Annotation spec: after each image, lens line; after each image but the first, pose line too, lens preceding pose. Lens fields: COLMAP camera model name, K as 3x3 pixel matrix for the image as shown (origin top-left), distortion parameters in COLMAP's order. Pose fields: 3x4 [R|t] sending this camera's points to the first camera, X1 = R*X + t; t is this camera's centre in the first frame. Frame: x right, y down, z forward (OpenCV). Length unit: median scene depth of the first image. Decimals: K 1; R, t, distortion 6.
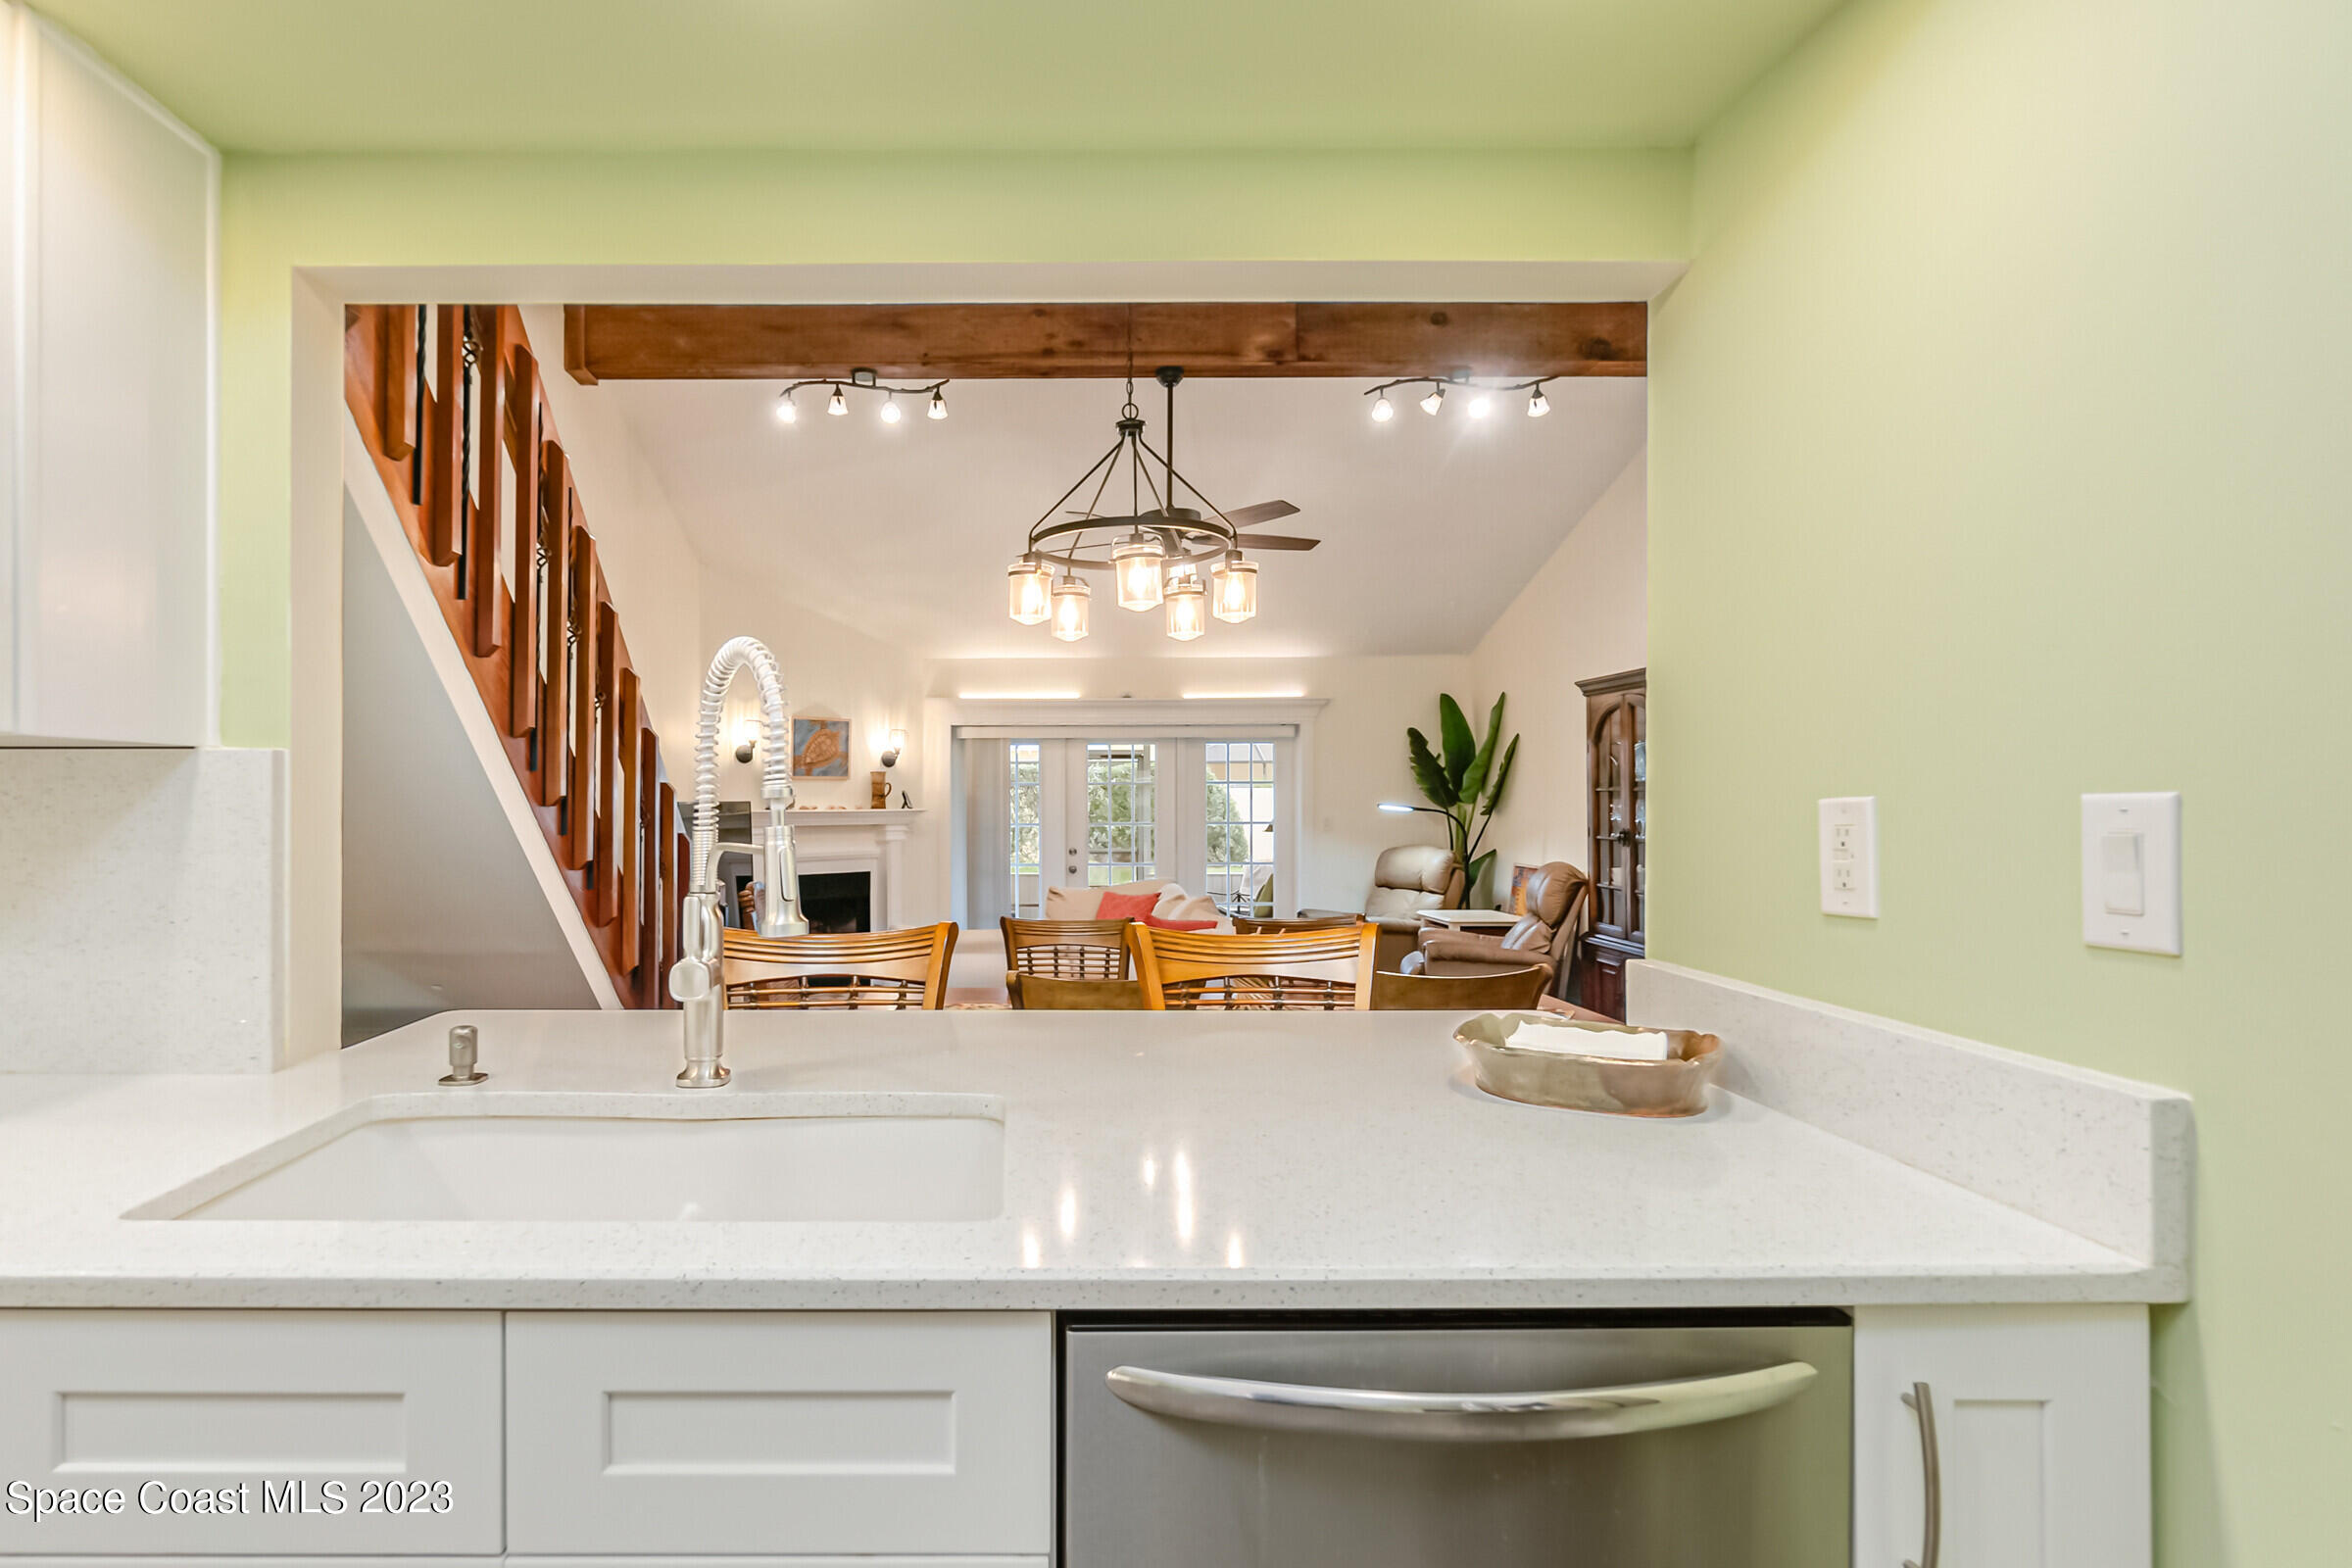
lens RADIAL K [[1180.4, 0, 1031.8], [0, 1180.4, 789.1], [0, 0, 1]] dist [-0.000303, -0.000658]
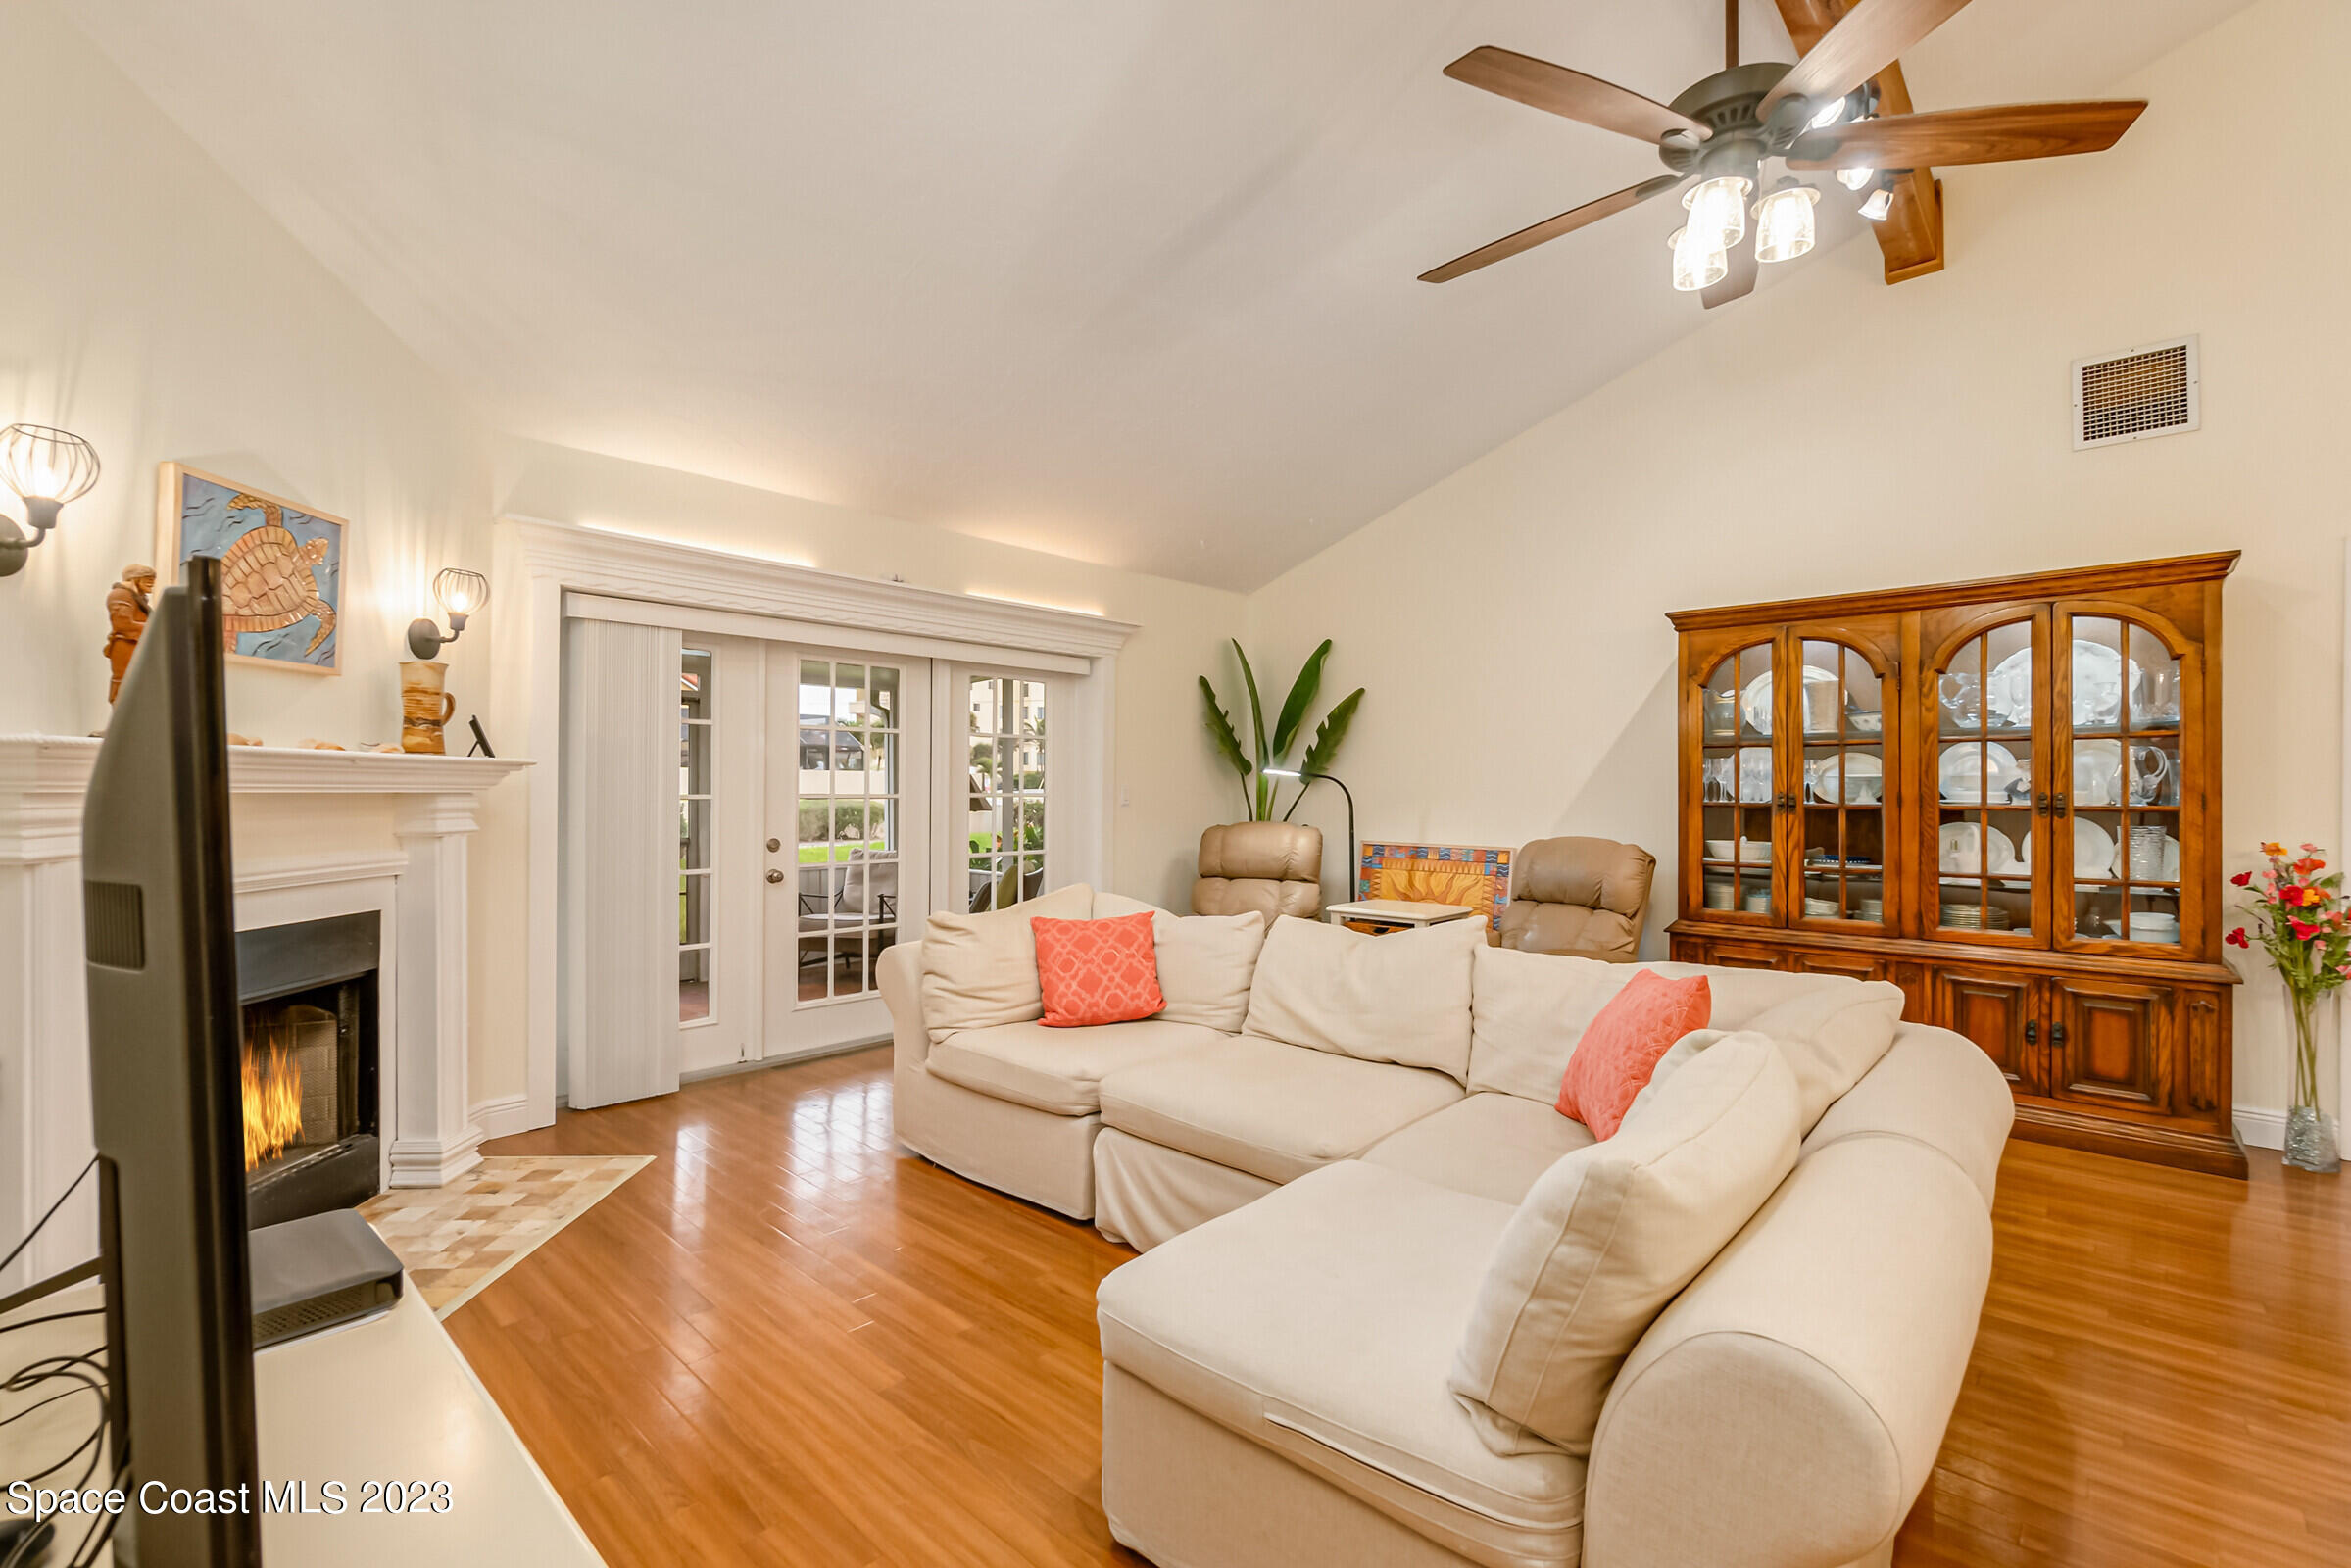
lens RADIAL K [[1040.6, 0, 1192.9], [0, 1040.6, 792.8], [0, 0, 1]] dist [0.001488, -0.000438]
pose [[0.674174, 0.004224, 0.738561, -0.215603], [-0.012842, 0.999900, 0.006004, 0.024434], [-0.738461, -0.013532, 0.674160, 0.561863]]
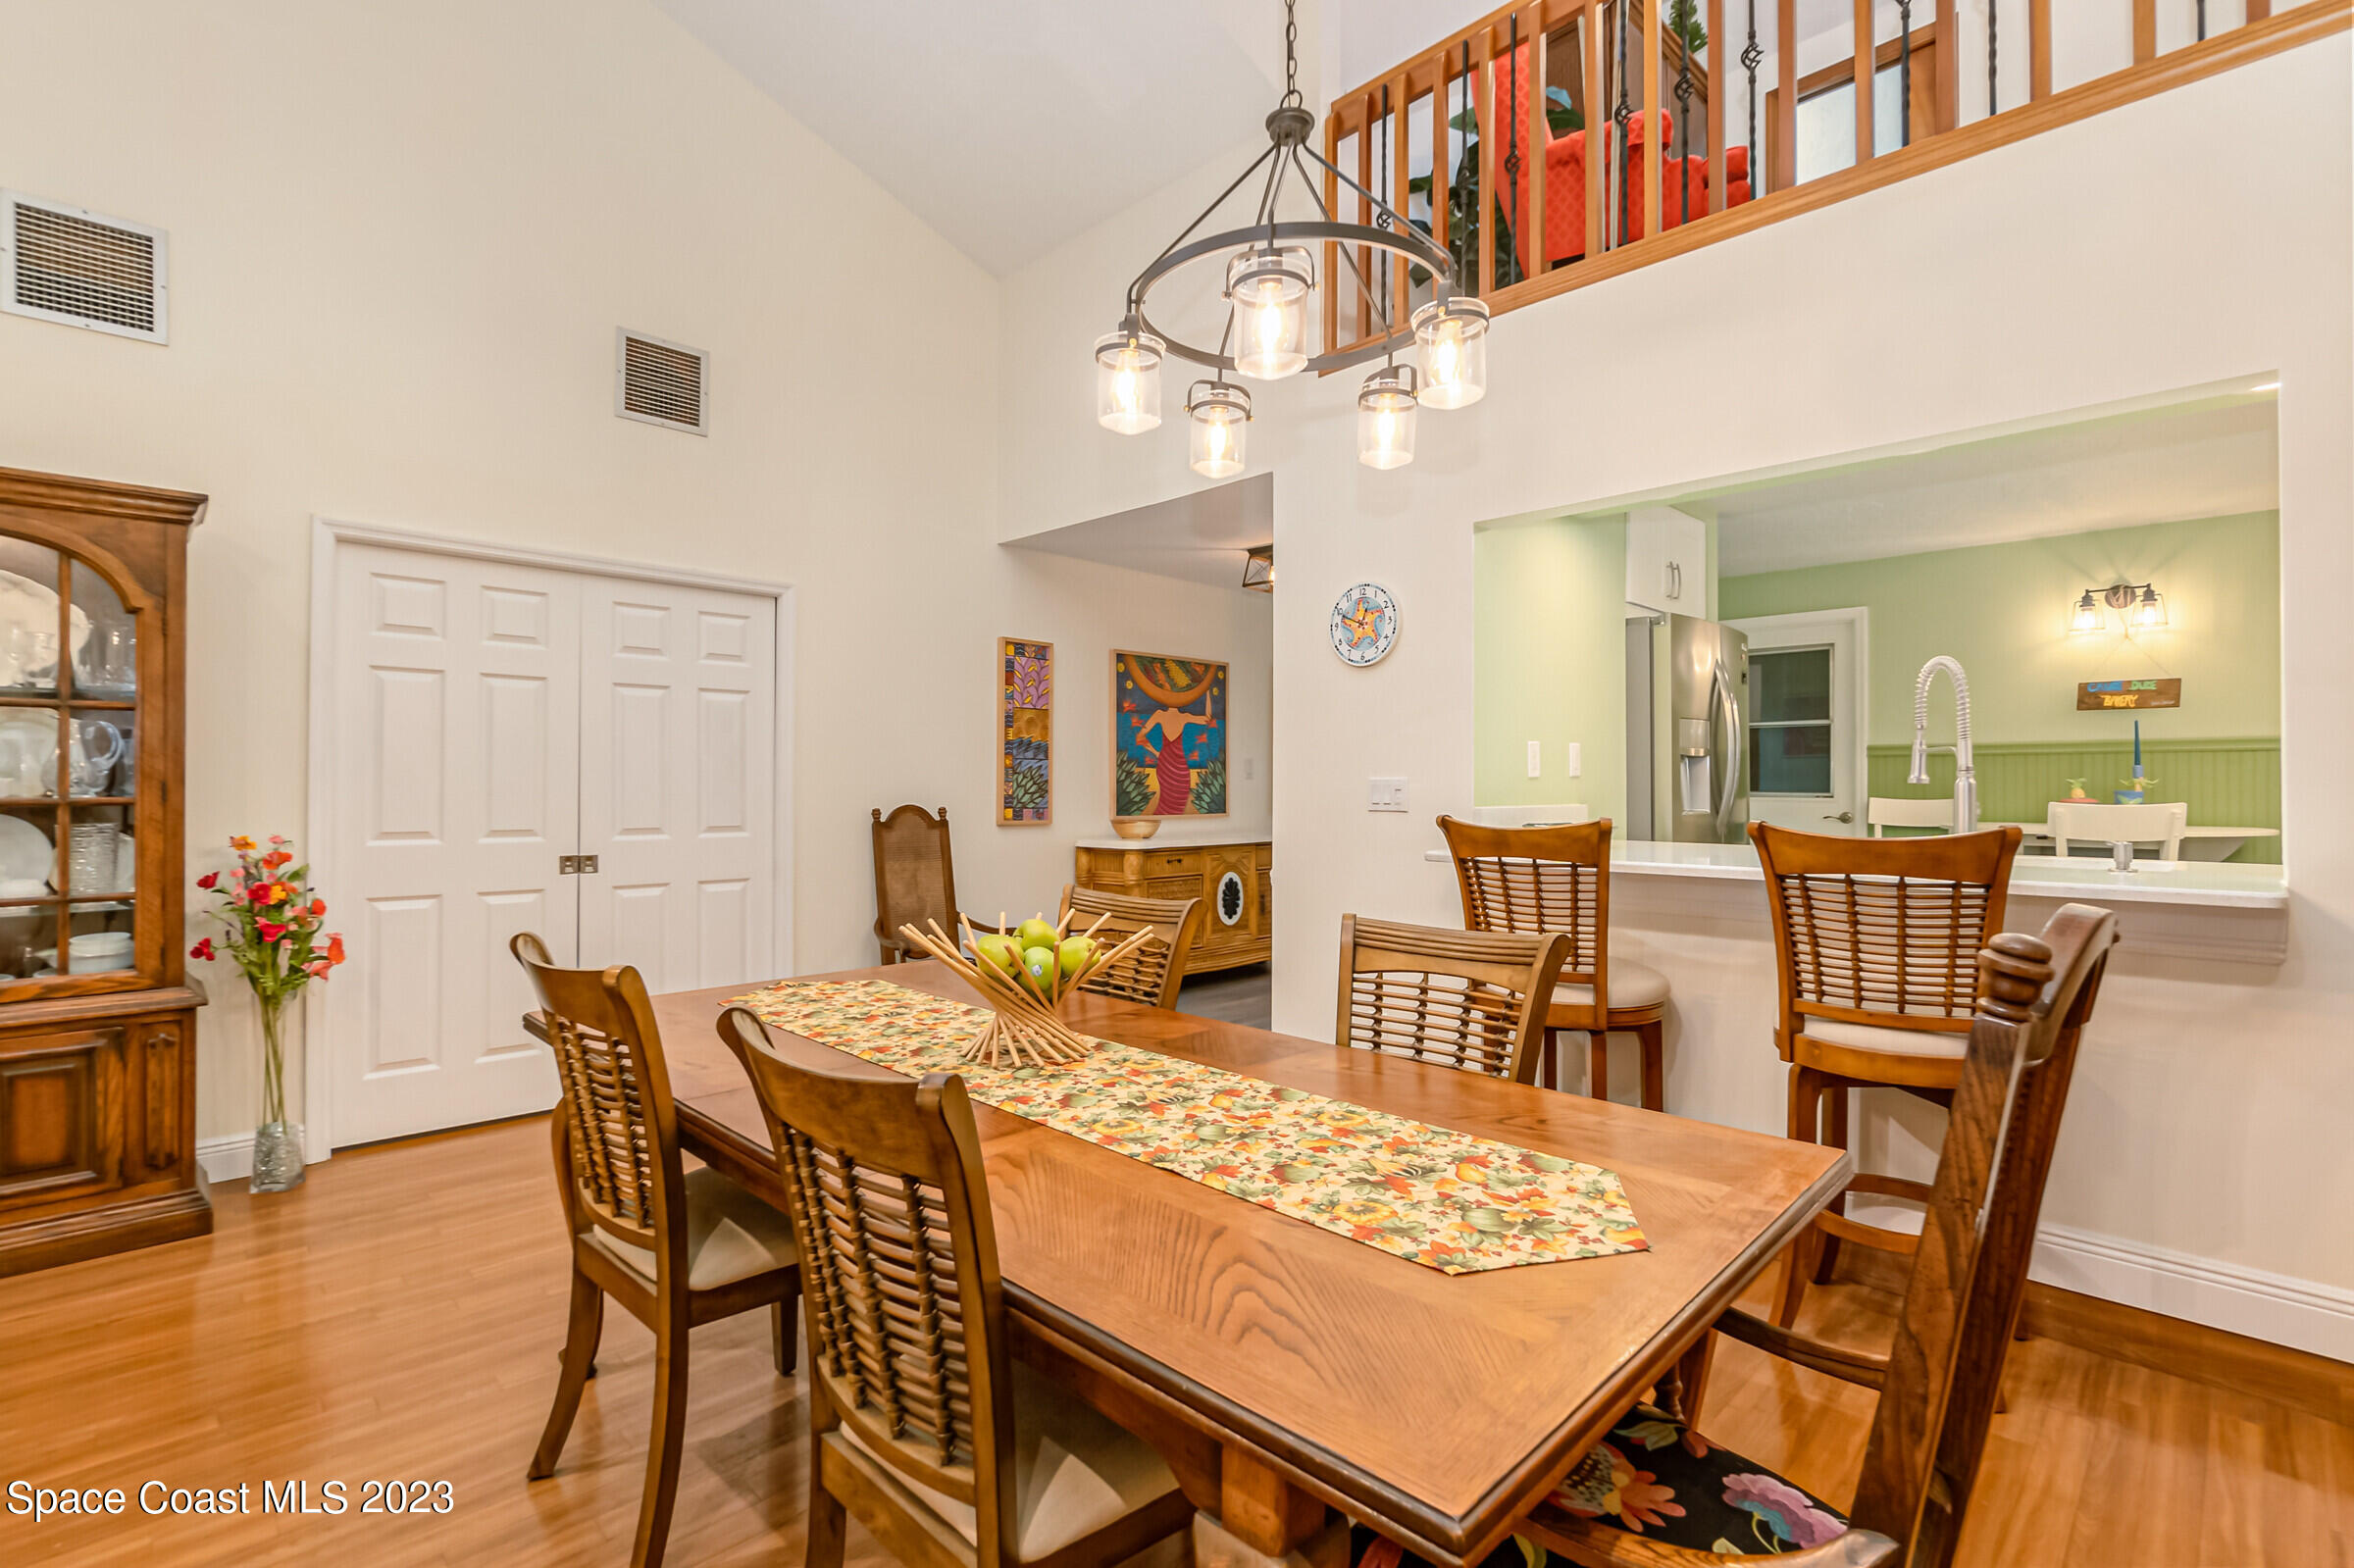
lens RADIAL K [[1073.6, 0, 1168.3], [0, 1073.6, 773.5], [0, 0, 1]] dist [-0.004758, -0.001135]
pose [[-0.696504, 0.007332, 0.717516, -0.107576], [-0.007708, 0.999814, -0.017698, 0.022863], [-0.717512, -0.017857, -0.696317, 0.550928]]
